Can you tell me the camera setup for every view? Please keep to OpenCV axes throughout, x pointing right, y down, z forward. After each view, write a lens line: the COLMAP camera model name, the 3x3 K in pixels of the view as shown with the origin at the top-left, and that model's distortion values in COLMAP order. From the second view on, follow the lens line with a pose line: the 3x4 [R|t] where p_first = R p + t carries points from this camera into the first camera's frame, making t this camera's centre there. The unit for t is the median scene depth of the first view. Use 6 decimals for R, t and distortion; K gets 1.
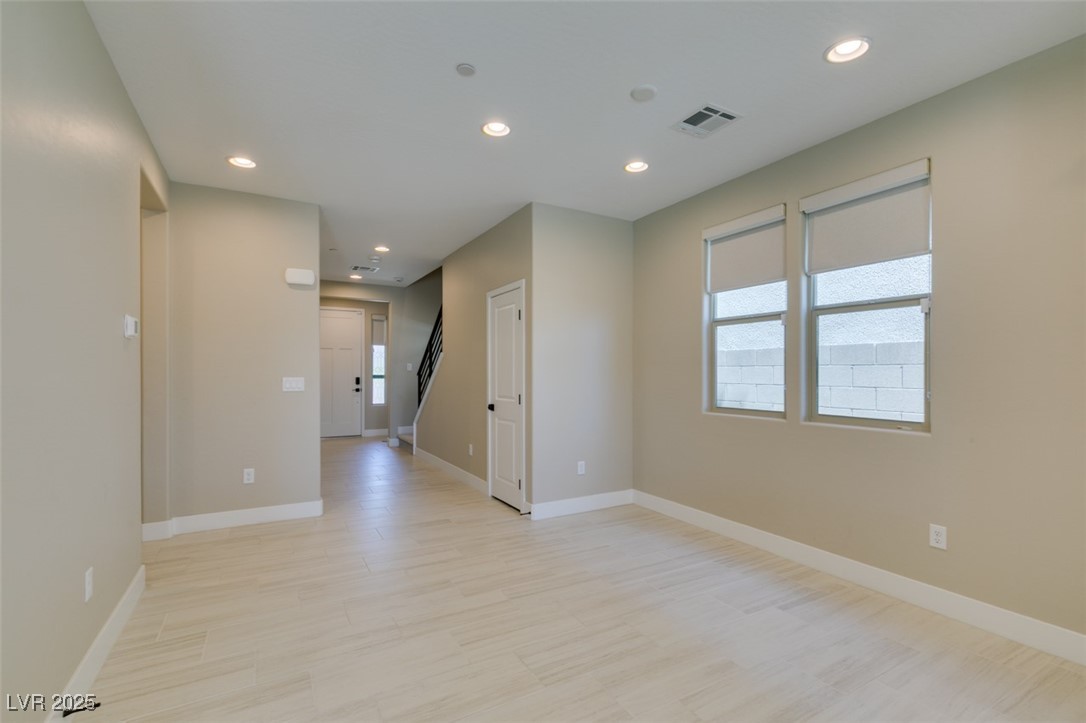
lens RADIAL K [[487.9, 0, 543.3], [0, 487.9, 370.8], [0, 0, 1]] dist [0.009042, -0.000908]
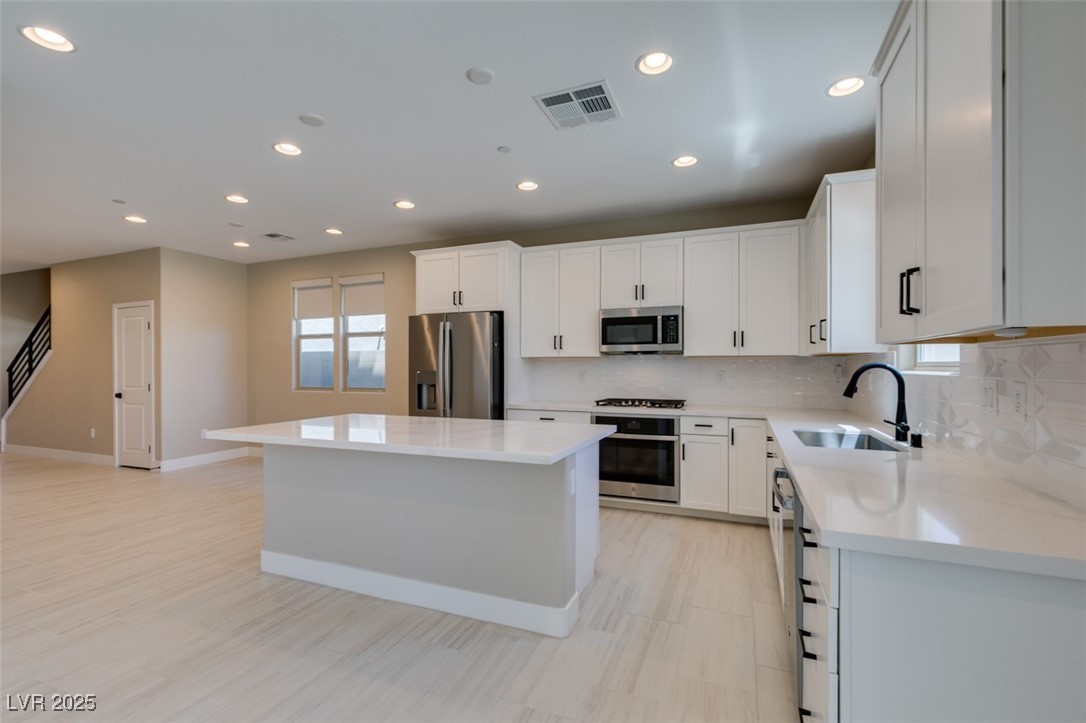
lens RADIAL K [[487.9, 0, 541.2], [0, 487.9, 364.2], [0, 0, 1]] dist [0.009042, -0.000908]
pose [[0.791358, -0.003041, 0.611345, -0.022226], [0.005363, 0.999984, -0.001968, 0.002506], [-0.611329, 0.004836, 0.791362, -0.886396]]
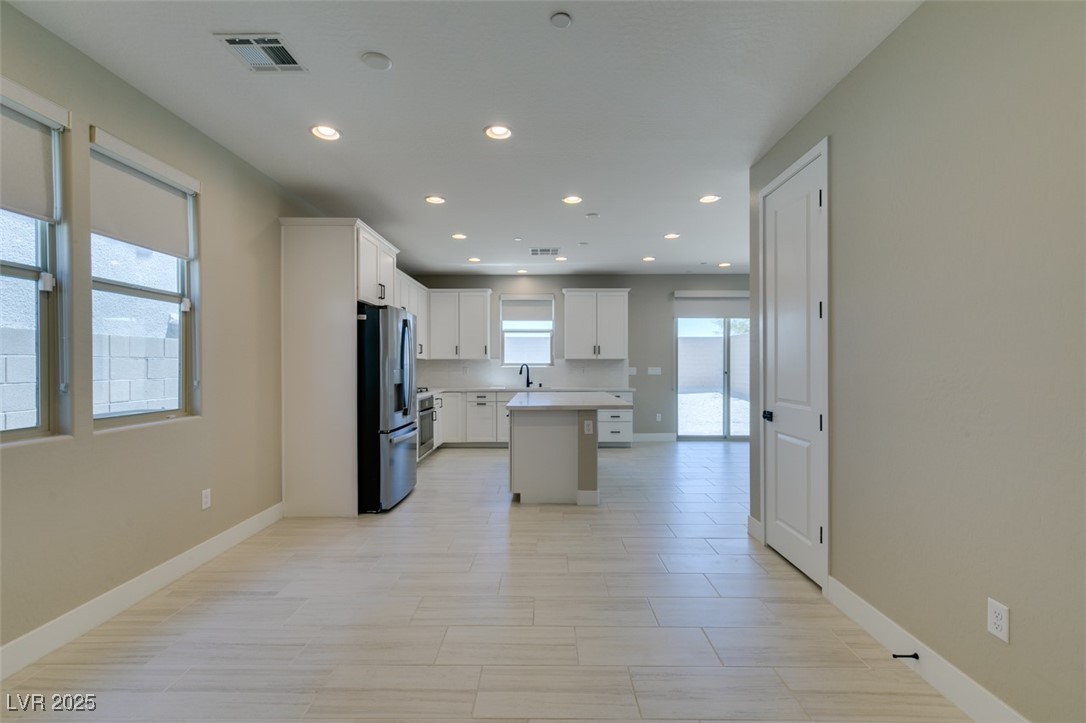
lens RADIAL K [[487.9, 0, 544.9], [0, 487.9, 365.3], [0, 0, 1]] dist [0.009042, -0.000908]
pose [[-0.867628, -0.003817, 0.497199, -0.366041], [-0.002226, 0.999990, 0.003791, 0.000753], [-0.497209, 0.002183, -0.867628, 1.142406]]
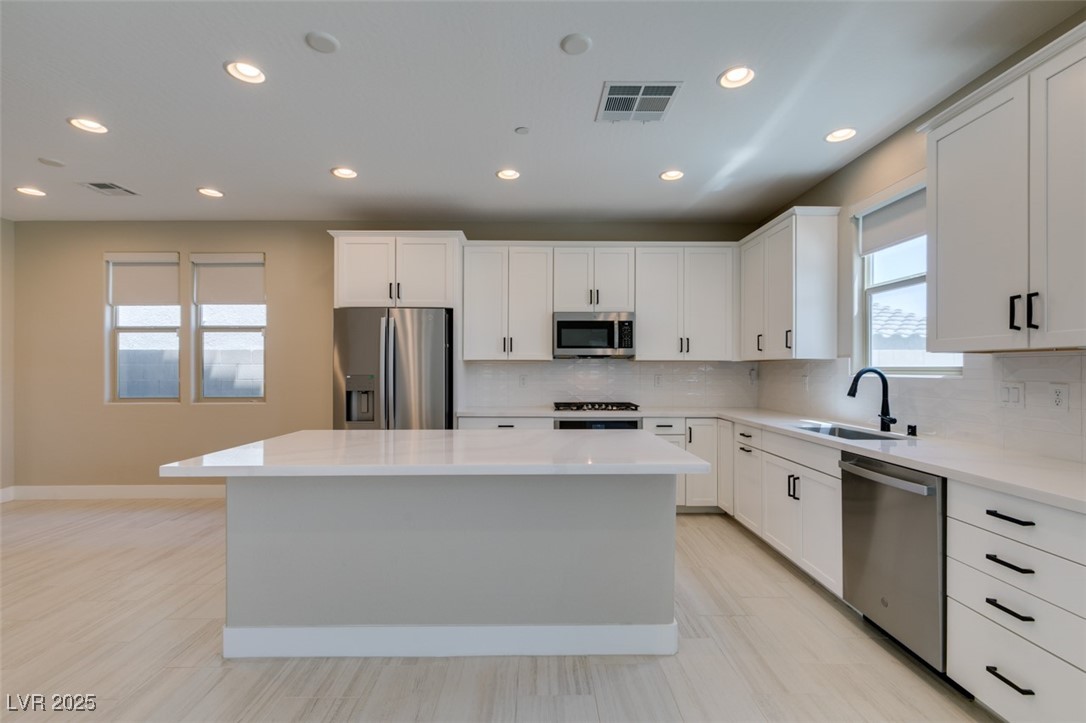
lens RADIAL K [[487.9, 0, 540.7], [0, 487.9, 367.2], [0, 0, 1]] dist [0.009042, -0.000908]
pose [[0.488264, -0.000525, 0.872696, -0.218337], [0.002730, 0.999996, -0.000926, 0.000227], [-0.872692, 0.002834, 0.488263, -0.563188]]
